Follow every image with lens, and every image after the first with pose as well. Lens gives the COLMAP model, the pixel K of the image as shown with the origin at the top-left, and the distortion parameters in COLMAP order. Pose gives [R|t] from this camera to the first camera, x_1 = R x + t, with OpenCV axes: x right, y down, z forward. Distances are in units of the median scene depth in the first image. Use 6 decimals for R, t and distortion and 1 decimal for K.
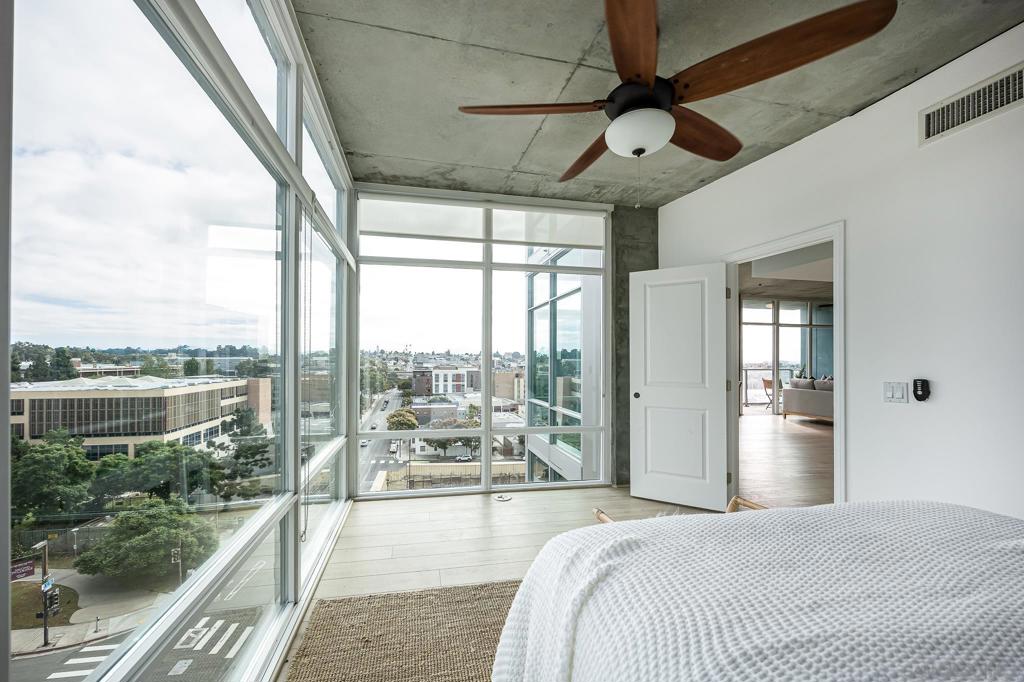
lens RADIAL K [[394.3, 0, 512.2], [0, 394.3, 357.6], [0, 0, 1]] dist [0.000124, 0.000031]
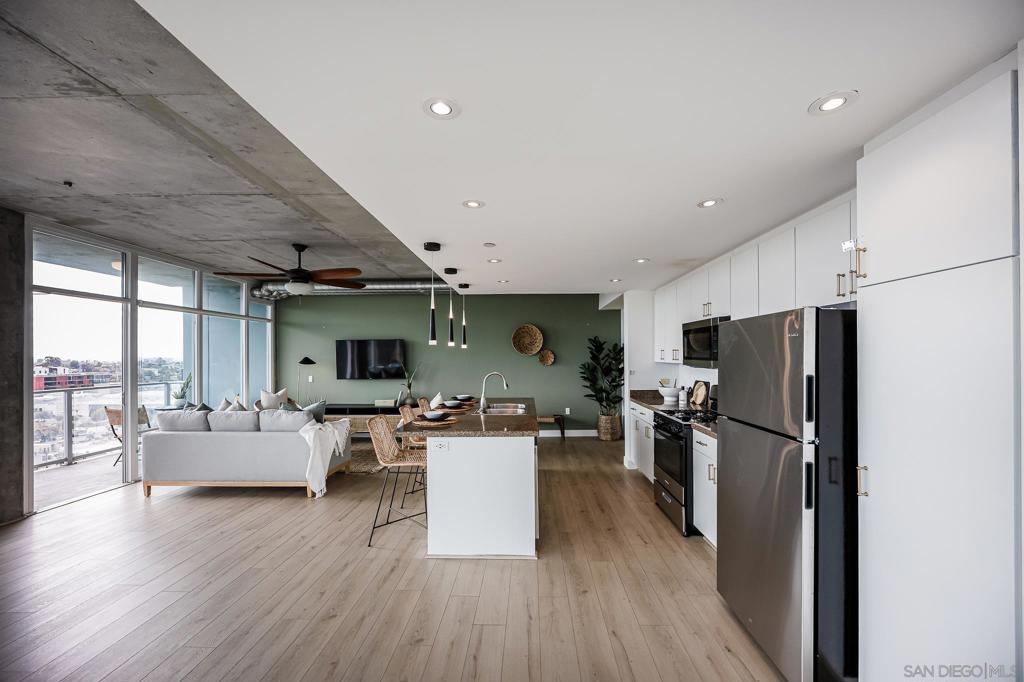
lens RADIAL K [[394.3, 0, 512.2], [0, 394.3, 357.6], [0, 0, 1]] dist [0.000124, 0.000031]
pose [[0.243517, -0.006018, 0.969878, 0.296962], [-0.001786, 0.999976, 0.006653, -0.015836], [-0.969895, -0.003353, 0.243500, 0.401147]]
